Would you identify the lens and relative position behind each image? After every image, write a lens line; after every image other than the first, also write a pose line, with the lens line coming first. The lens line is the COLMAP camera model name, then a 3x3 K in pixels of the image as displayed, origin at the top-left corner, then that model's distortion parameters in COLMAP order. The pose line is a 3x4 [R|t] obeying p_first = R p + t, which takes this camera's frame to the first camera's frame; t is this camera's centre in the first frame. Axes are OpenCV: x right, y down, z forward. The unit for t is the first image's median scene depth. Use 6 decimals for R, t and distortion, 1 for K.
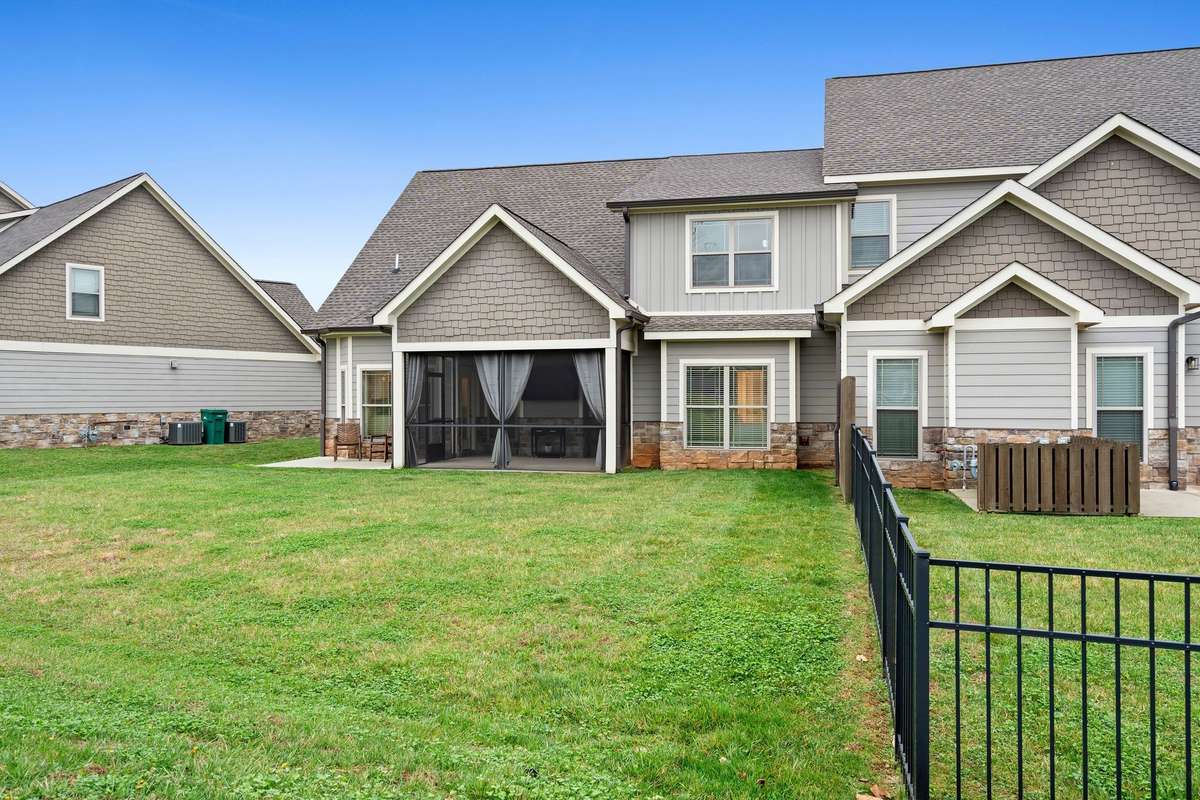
lens RADIAL K [[932.6, 0, 603.0], [0, 932.6, 402.0], [0, 0, 1]] dist [0.004513, -0.000068]
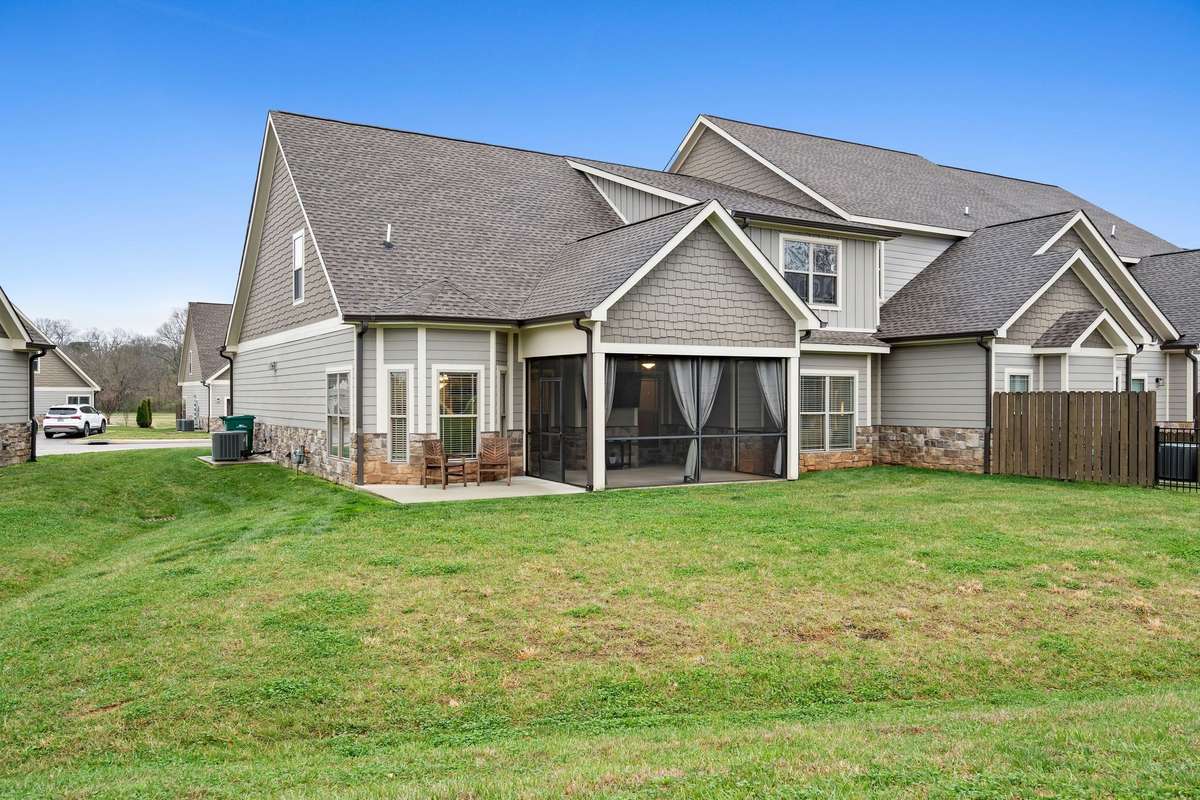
lens RADIAL K [[936.3, 0, 597.3], [0, 936.3, 398.4], [0, 0, 1]] dist [0.004567, -0.000922]
pose [[0.710818, -0.001259, 0.703375, -0.825405], [0.003145, 0.999994, -0.001389, -0.011234], [-0.703369, 0.003200, 0.710818, 0.395657]]
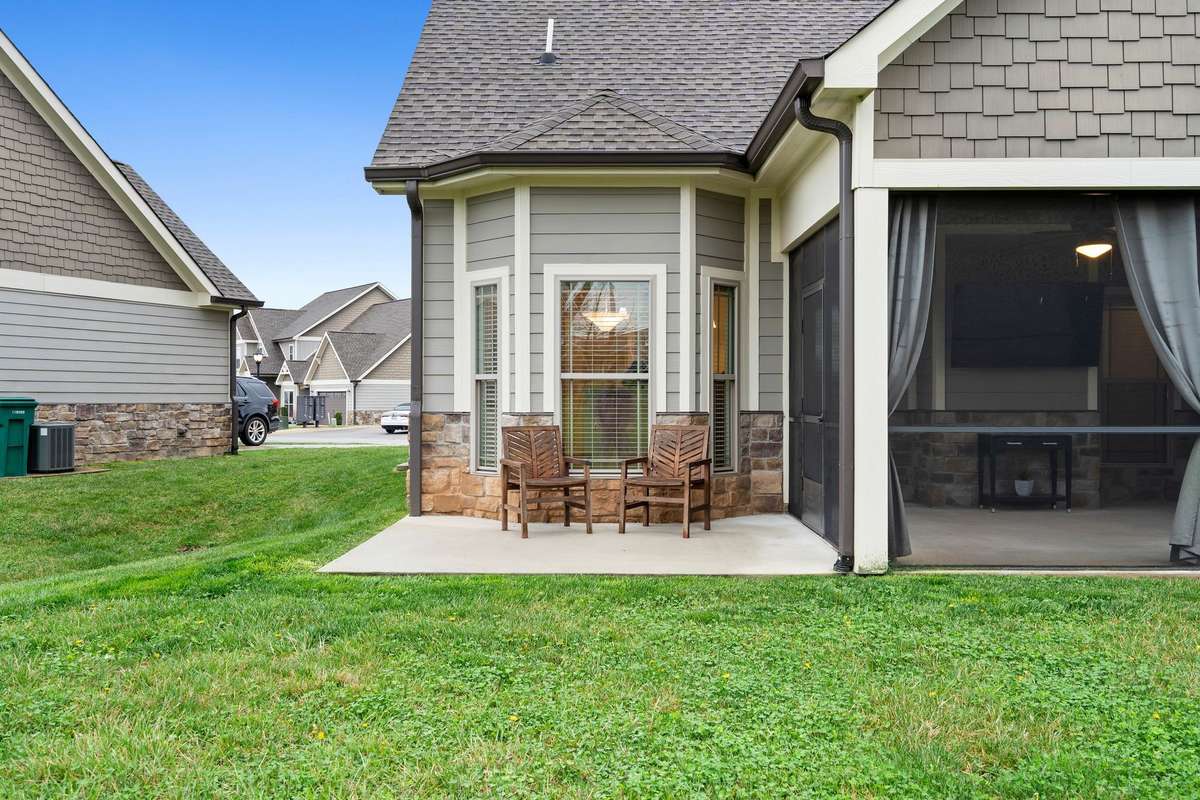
lens RADIAL K [[1030.5, 0, 593.9], [0, 1030.5, 404.5], [0, 0, 1]] dist [0.006128, 0.000180]
pose [[0.973362, 0.001163, 0.229272, -0.387572], [-0.000919, 0.999999, -0.001174, 0.017366], [-0.229274, 0.000932, 0.973362, 0.694295]]
